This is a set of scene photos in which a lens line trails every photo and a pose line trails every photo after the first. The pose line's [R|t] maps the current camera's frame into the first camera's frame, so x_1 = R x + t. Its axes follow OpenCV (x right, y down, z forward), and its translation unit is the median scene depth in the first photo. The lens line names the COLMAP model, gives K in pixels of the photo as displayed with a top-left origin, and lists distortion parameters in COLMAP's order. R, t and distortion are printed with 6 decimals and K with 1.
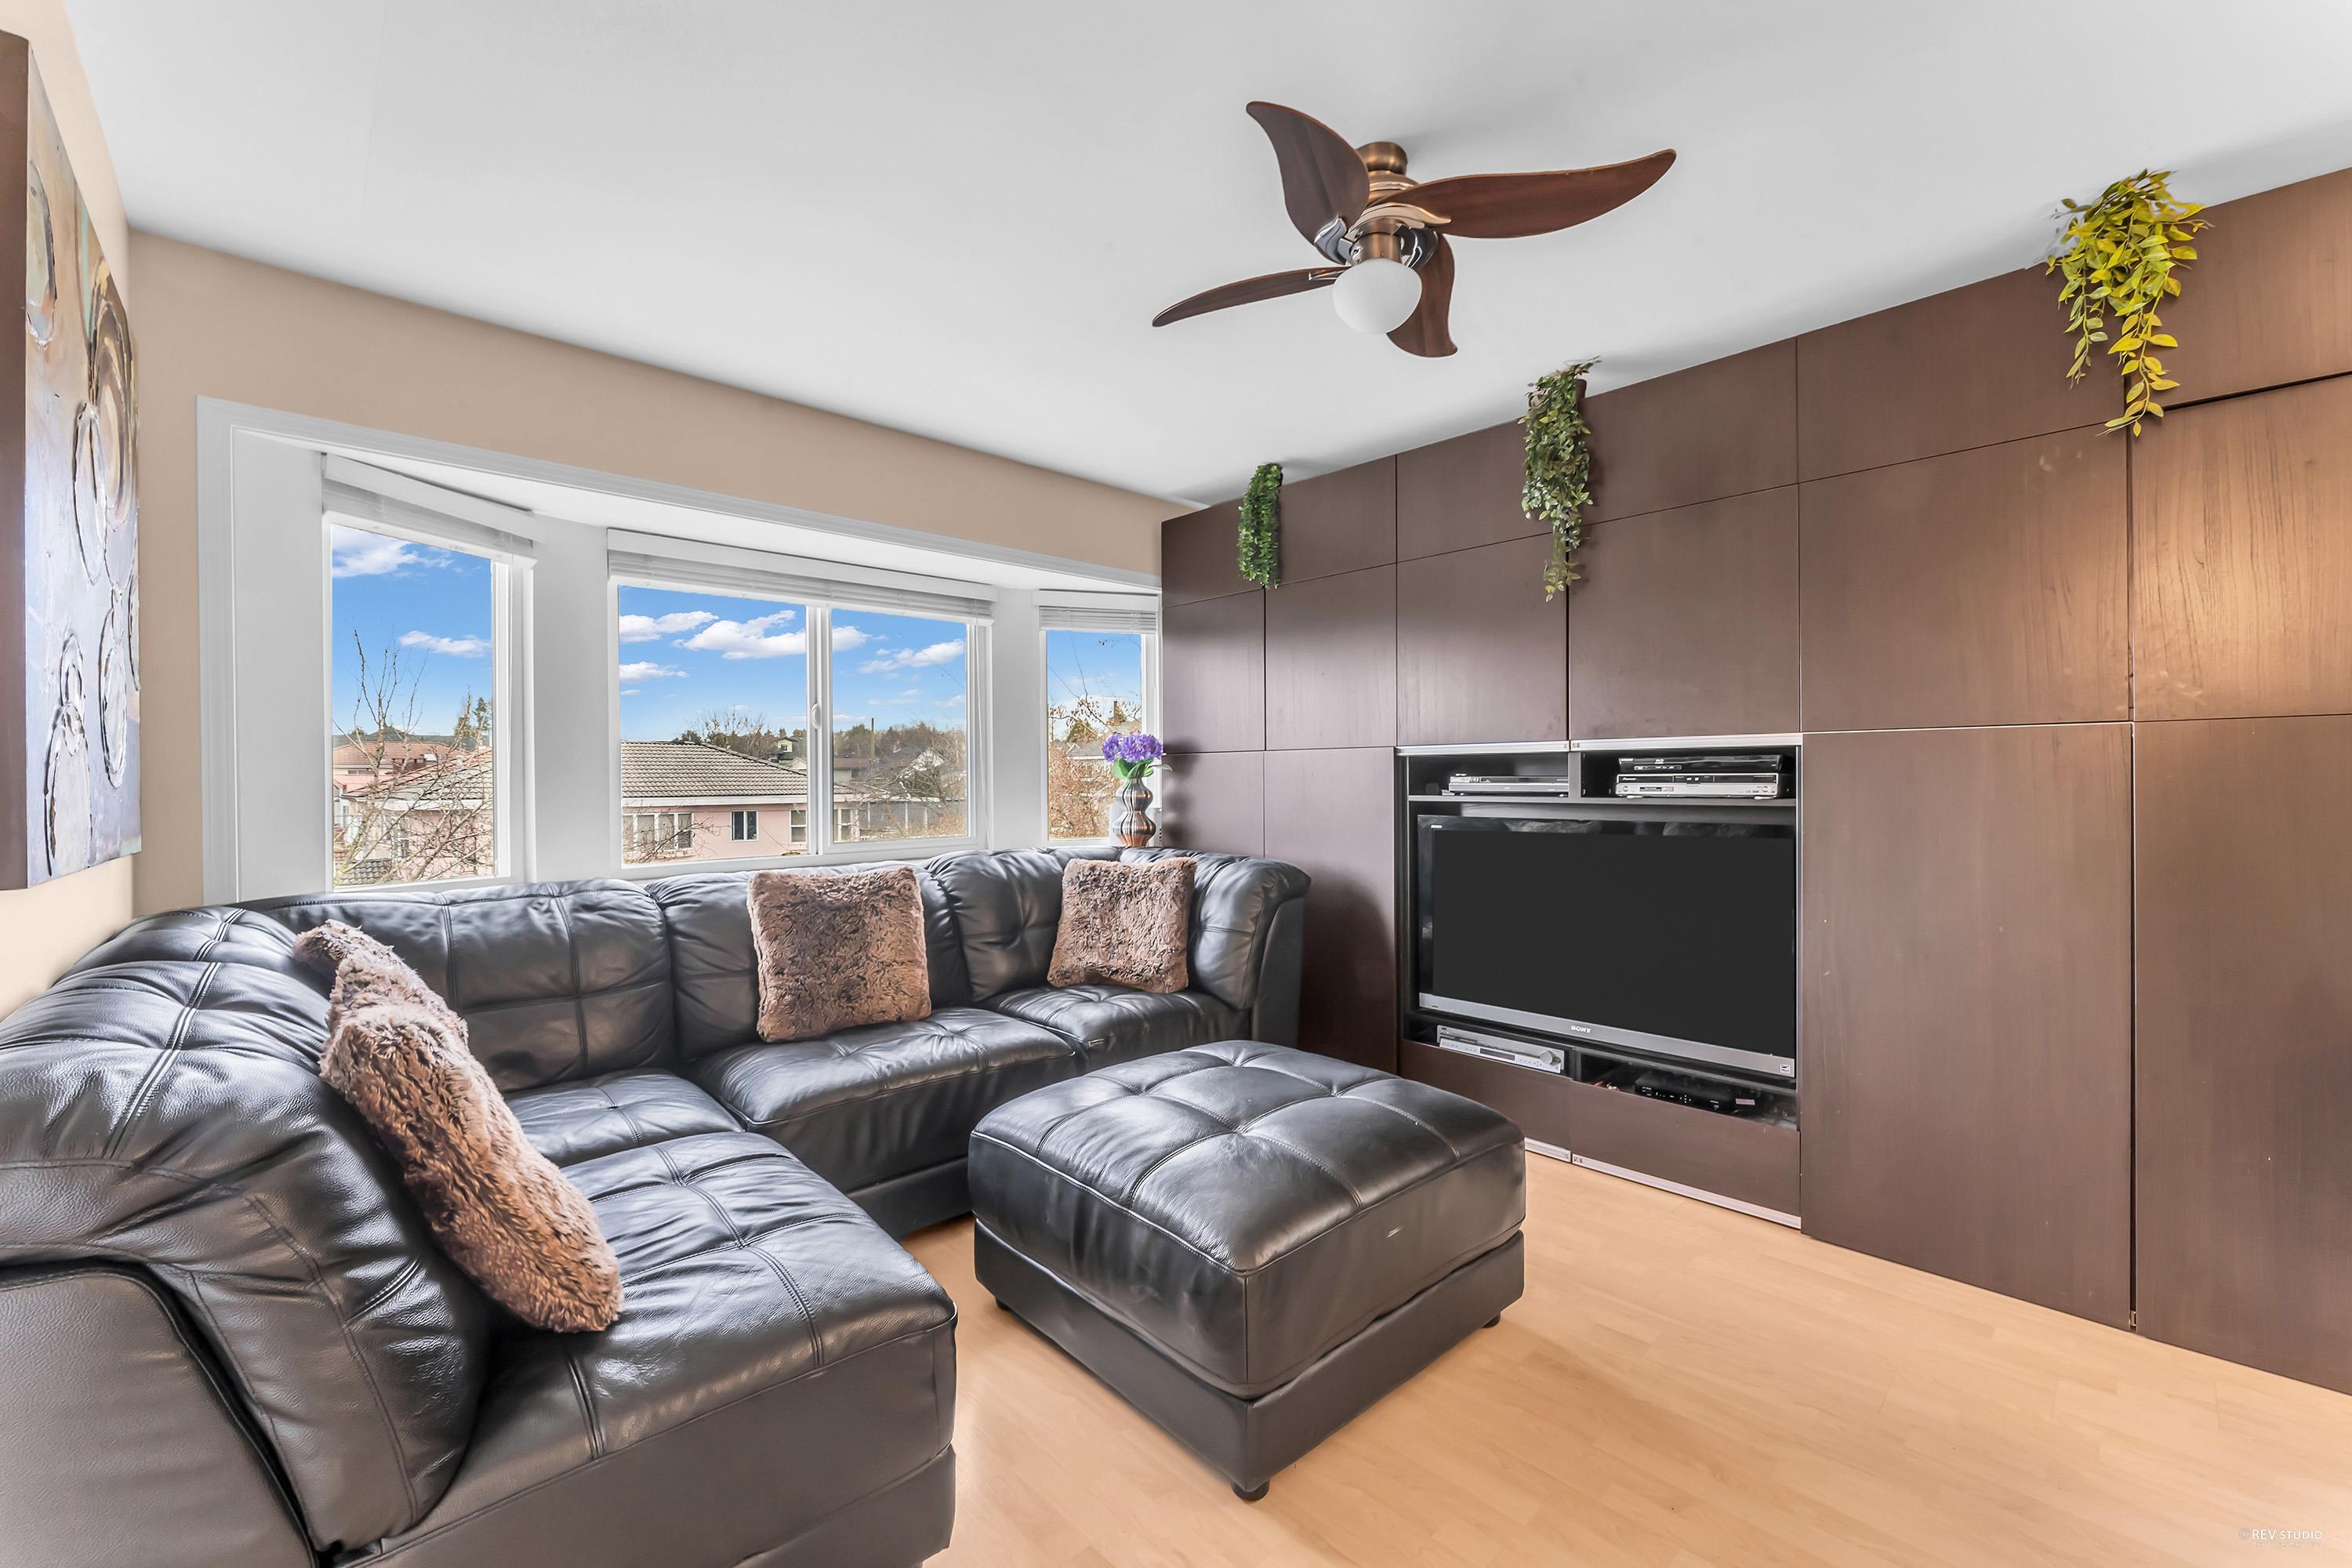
lens RADIAL K [[949.4, 0, 1174.0], [0, 949.4, 781.7], [0, 0, 1]] dist [-0.006178, -0.000109]
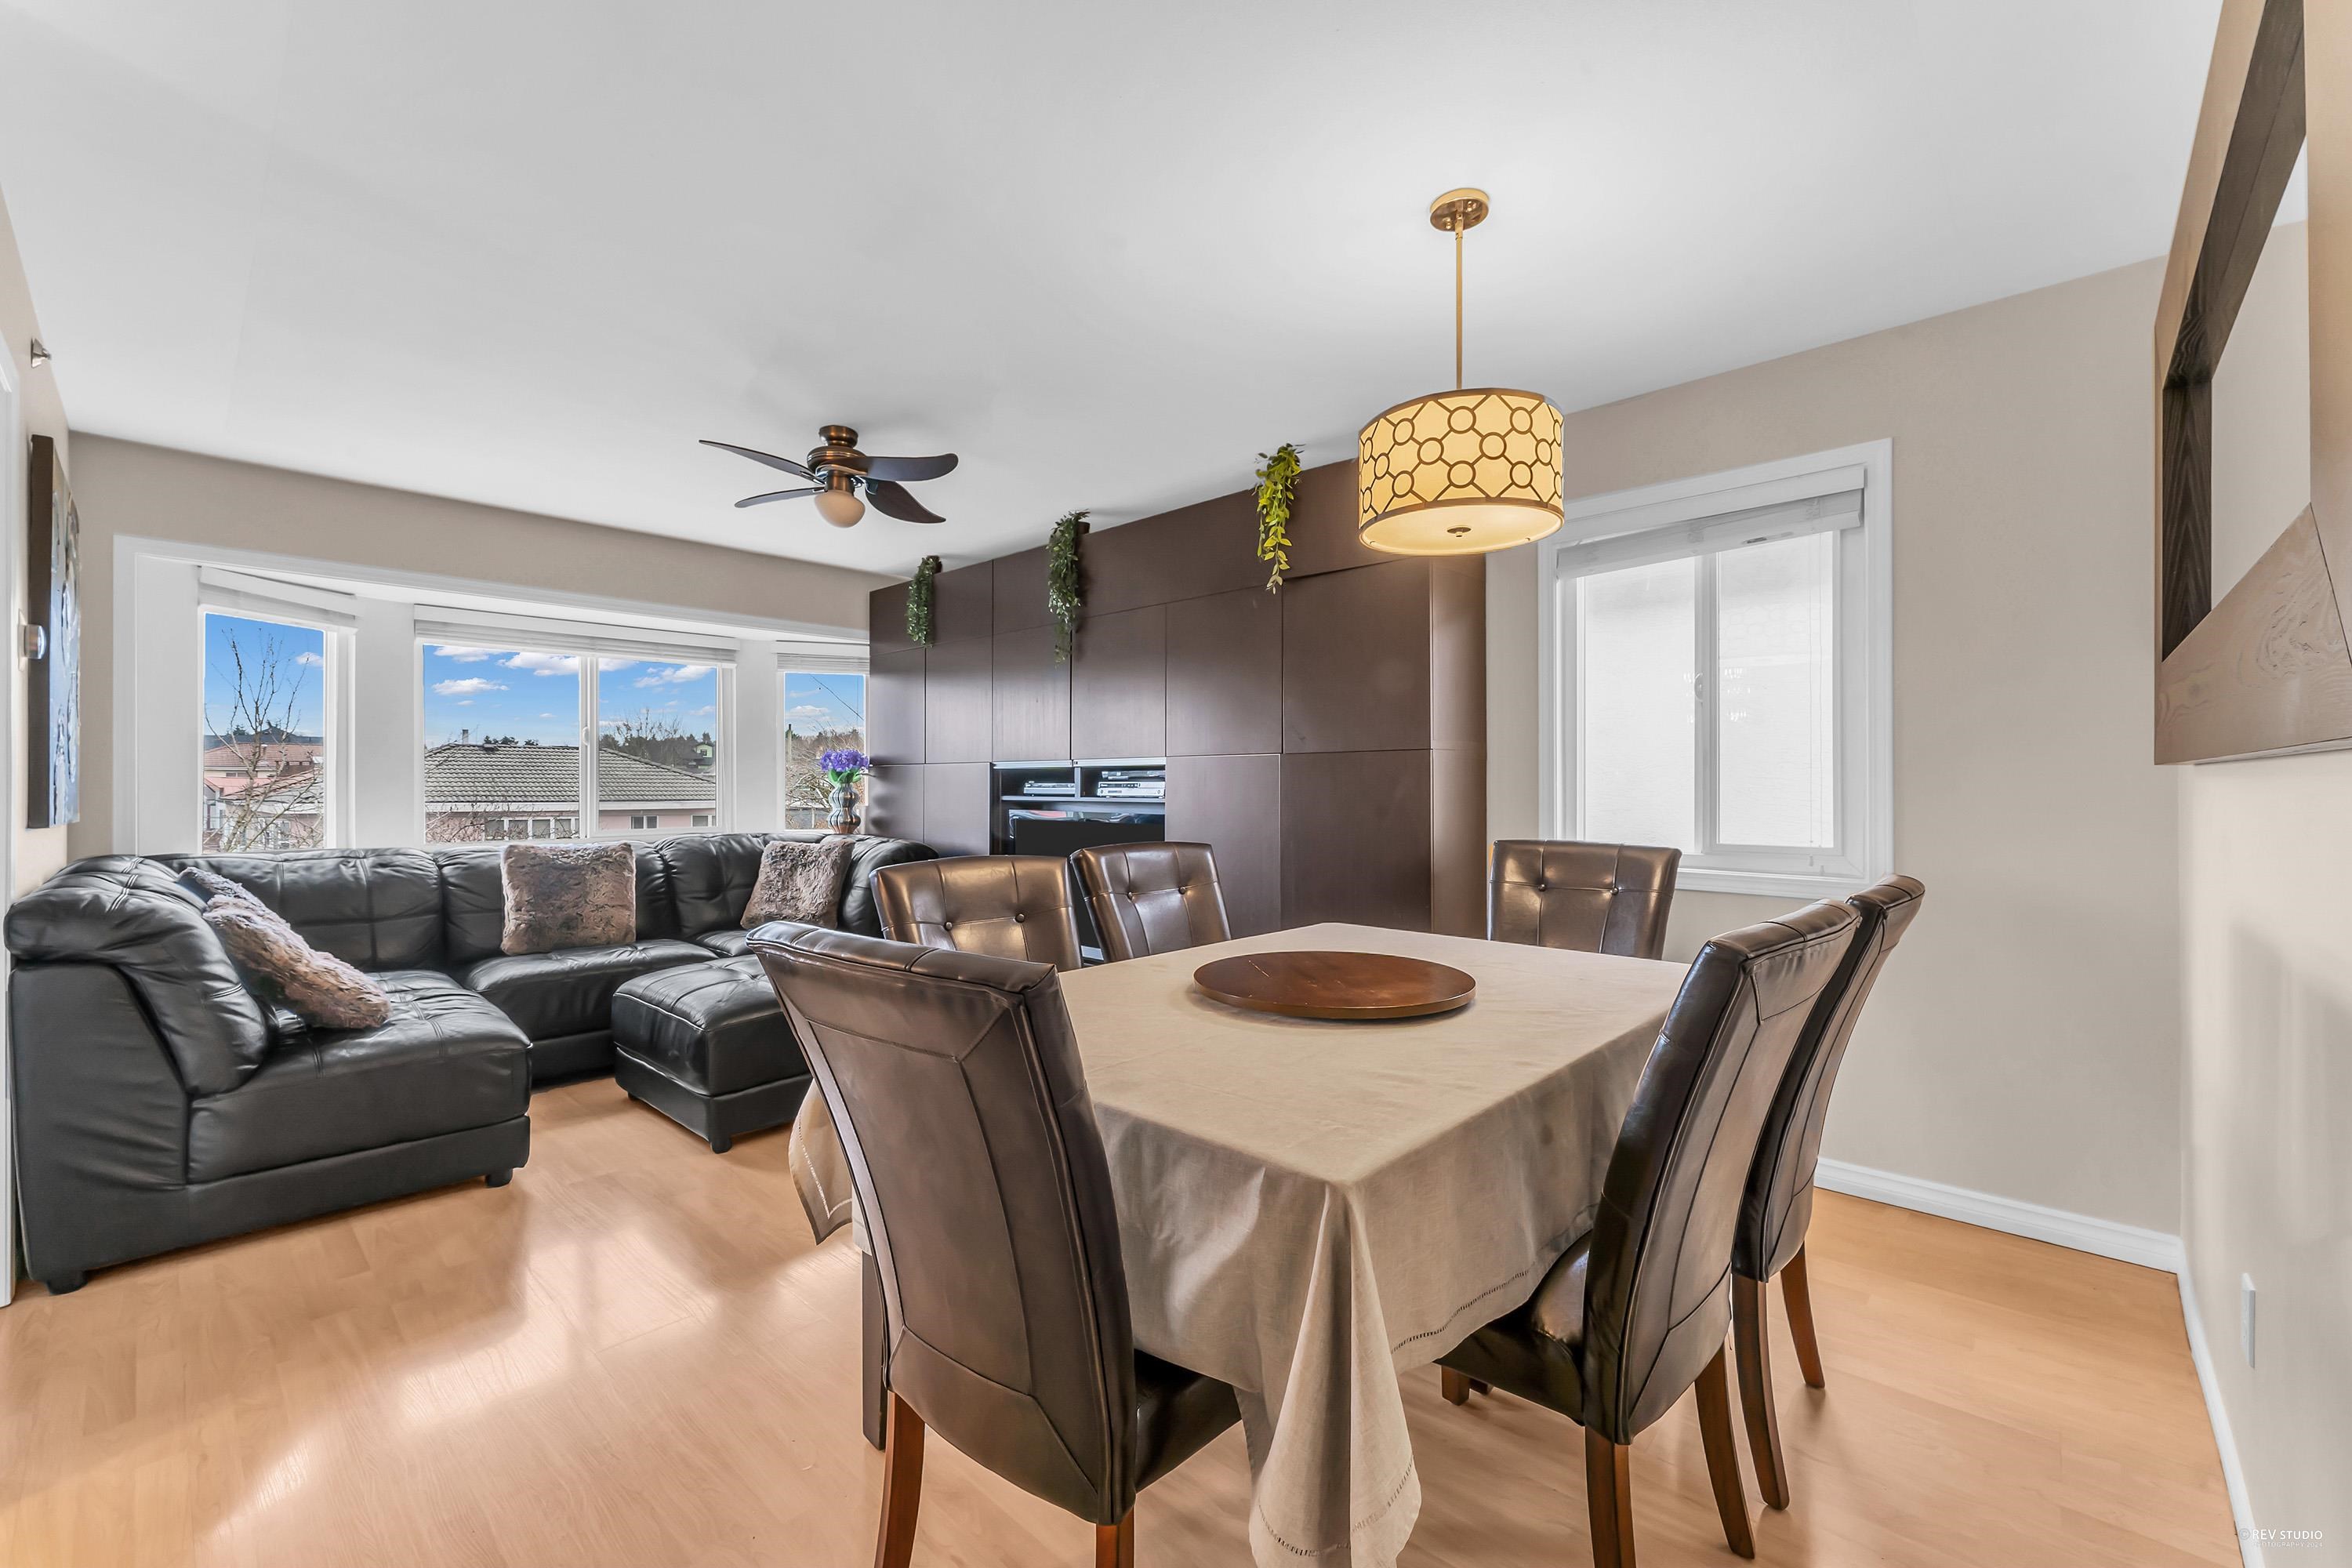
lens RADIAL K [[966.1, 0, 1187.7], [0, 966.1, 780.5], [0, 0, 1]] dist [-0.000281, -0.000128]
pose [[0.997873, 0.006312, 0.064877, 0.507203], [-0.005651, 0.999930, -0.010369, 0.005360], [-0.064938, 0.009981, 0.997839, -0.563059]]
